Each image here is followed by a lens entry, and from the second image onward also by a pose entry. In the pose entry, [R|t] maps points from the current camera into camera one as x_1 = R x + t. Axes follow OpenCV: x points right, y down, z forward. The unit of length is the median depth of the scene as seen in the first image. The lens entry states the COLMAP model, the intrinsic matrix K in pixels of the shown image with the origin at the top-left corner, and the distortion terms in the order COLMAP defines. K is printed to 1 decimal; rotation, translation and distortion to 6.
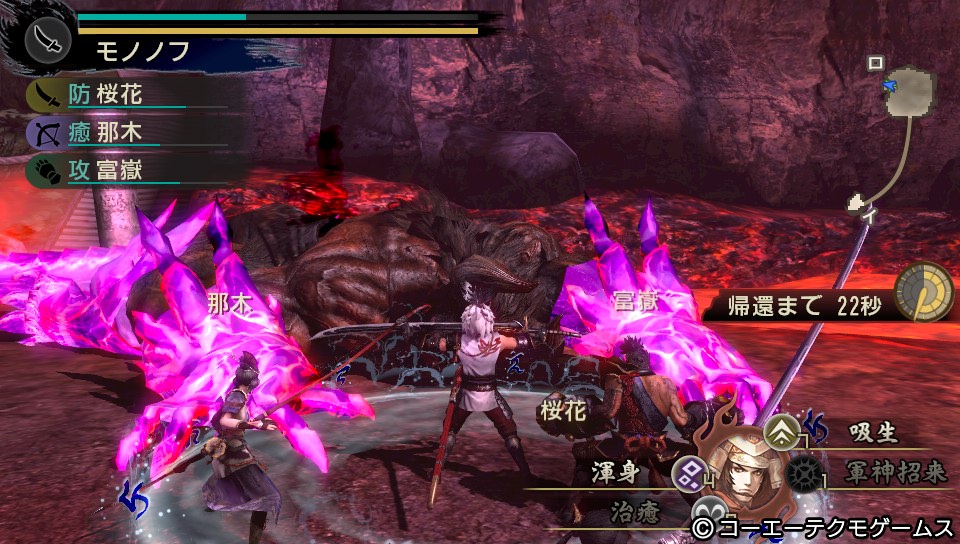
lens RADIAL K [[1091.8, 0, 479.4], [0, 1091.8, 271.9], [0, 0, 1]] dist [0.004129, 0.000000]
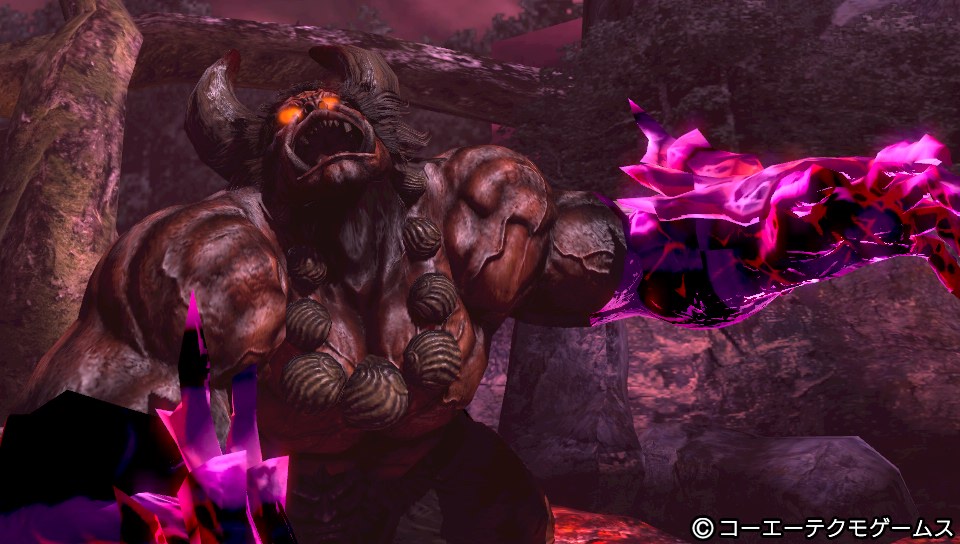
lens RADIAL K [[1091.8, 0, 481.0], [0, 1091.8, 271.4], [0, 0, 1]] dist [0.004129, 0.000000]
pose [[0.952085, -0.102875, -0.288013, 0.054318], [-0.039590, 0.892347, -0.449610, 0.082339], [0.303261, 0.439470, 0.845517, 0.359346]]
